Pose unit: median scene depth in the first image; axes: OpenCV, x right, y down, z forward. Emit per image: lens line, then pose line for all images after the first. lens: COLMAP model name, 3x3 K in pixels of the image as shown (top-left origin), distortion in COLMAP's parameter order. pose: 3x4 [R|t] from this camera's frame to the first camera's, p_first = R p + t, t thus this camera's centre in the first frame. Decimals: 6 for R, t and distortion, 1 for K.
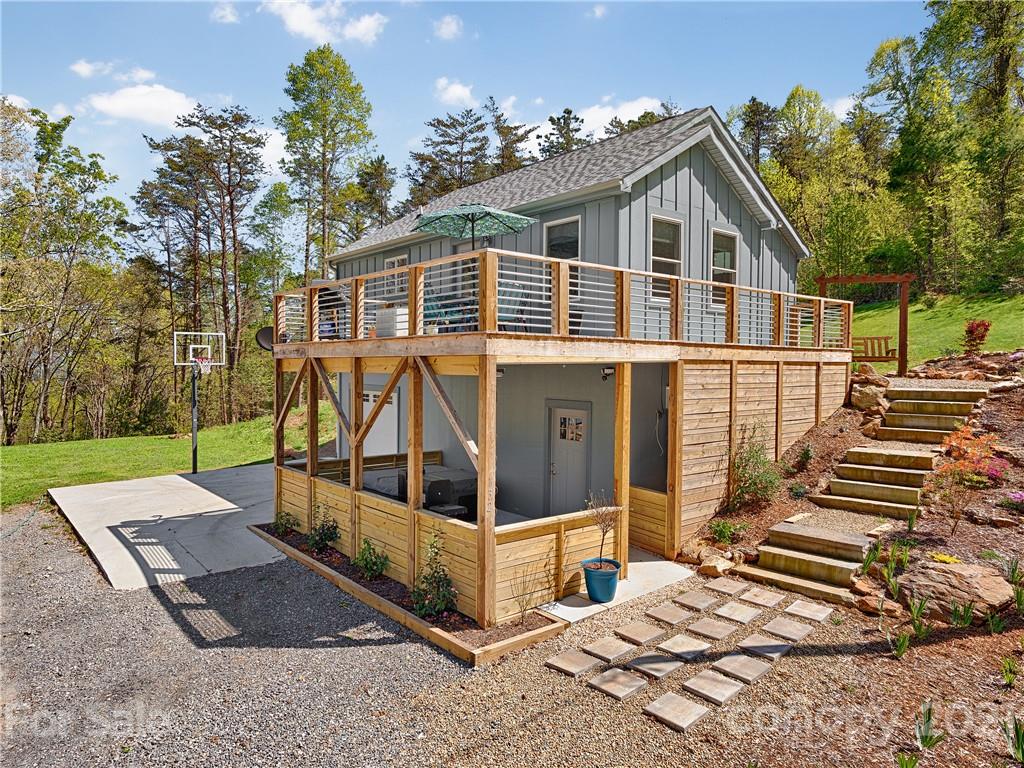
lens RADIAL K [[657.0, 0, 506.4], [0, 657.0, 380.0], [0, 0, 1]] dist [-0.018784, -0.000357]
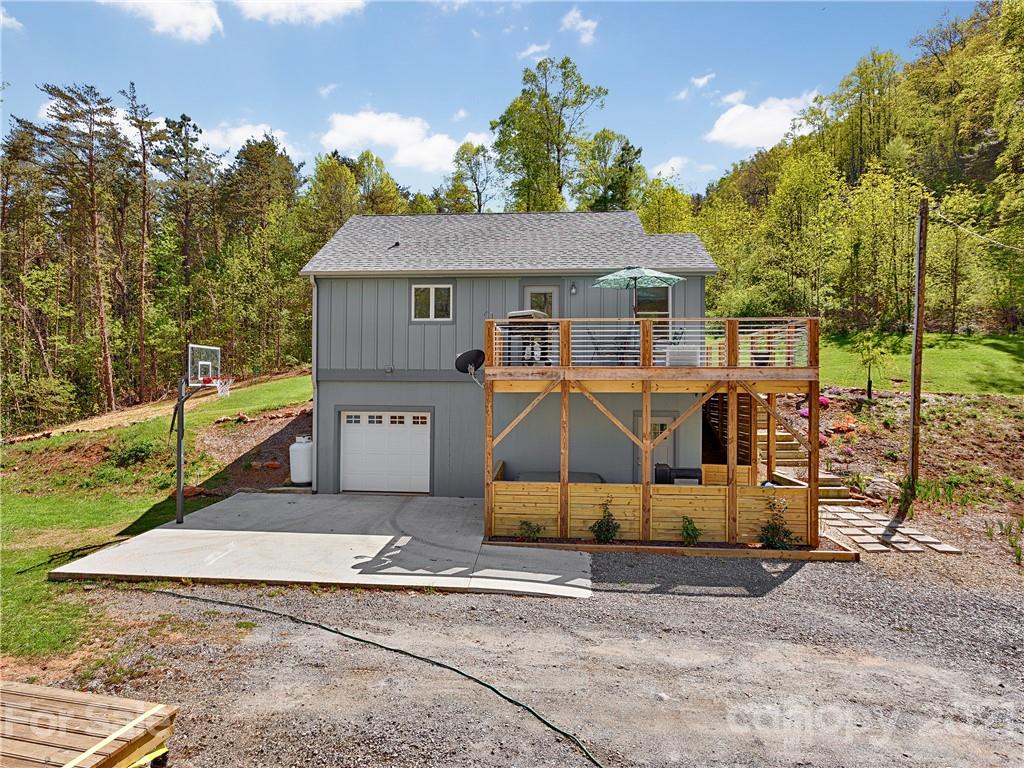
lens RADIAL K [[601.4, 0, 511.9], [0, 601.4, 384.2], [0, 0, 1]] dist [-0.005191, -0.000972]
pose [[0.709687, 0.001317, 0.704516, -1.261817], [0.012399, 0.999820, -0.014359, -0.016972], [-0.704408, 0.018926, 0.709543, 0.343903]]
